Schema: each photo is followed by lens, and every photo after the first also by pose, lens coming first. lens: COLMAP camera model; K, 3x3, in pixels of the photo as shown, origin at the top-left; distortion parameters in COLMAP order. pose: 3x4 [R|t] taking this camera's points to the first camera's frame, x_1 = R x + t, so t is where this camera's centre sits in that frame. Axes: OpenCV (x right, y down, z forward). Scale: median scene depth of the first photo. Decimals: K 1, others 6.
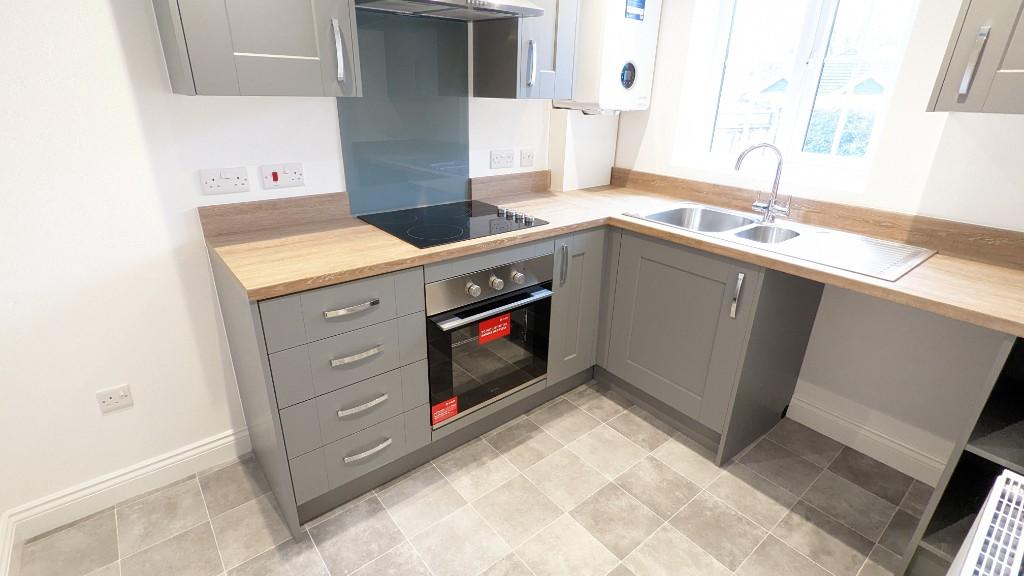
lens RADIAL K [[483.1, 0, 510.4], [0, 483.1, 288.8], [0, 0, 1]] dist [-0.001520, -0.000069]
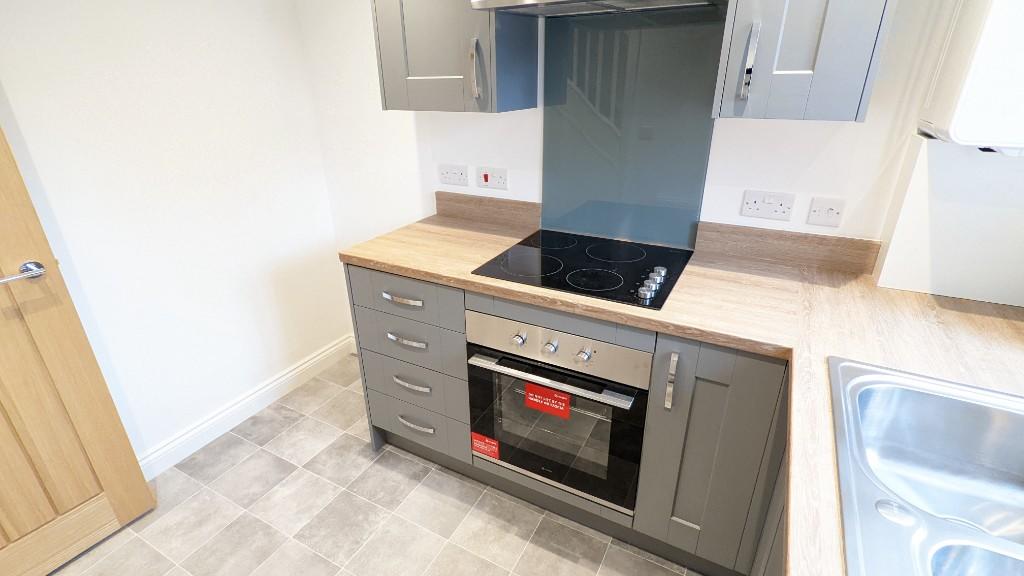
lens RADIAL K [[483.1, 0, 511.2], [0, 483.1, 288.4], [0, 0, 1]] dist [-0.001520, -0.000069]
pose [[0.378932, 0.345891, -0.858353, 0.606412], [-0.332737, 0.916419, 0.222399, -0.263552], [0.863537, 0.201332, 0.462351, 0.566650]]
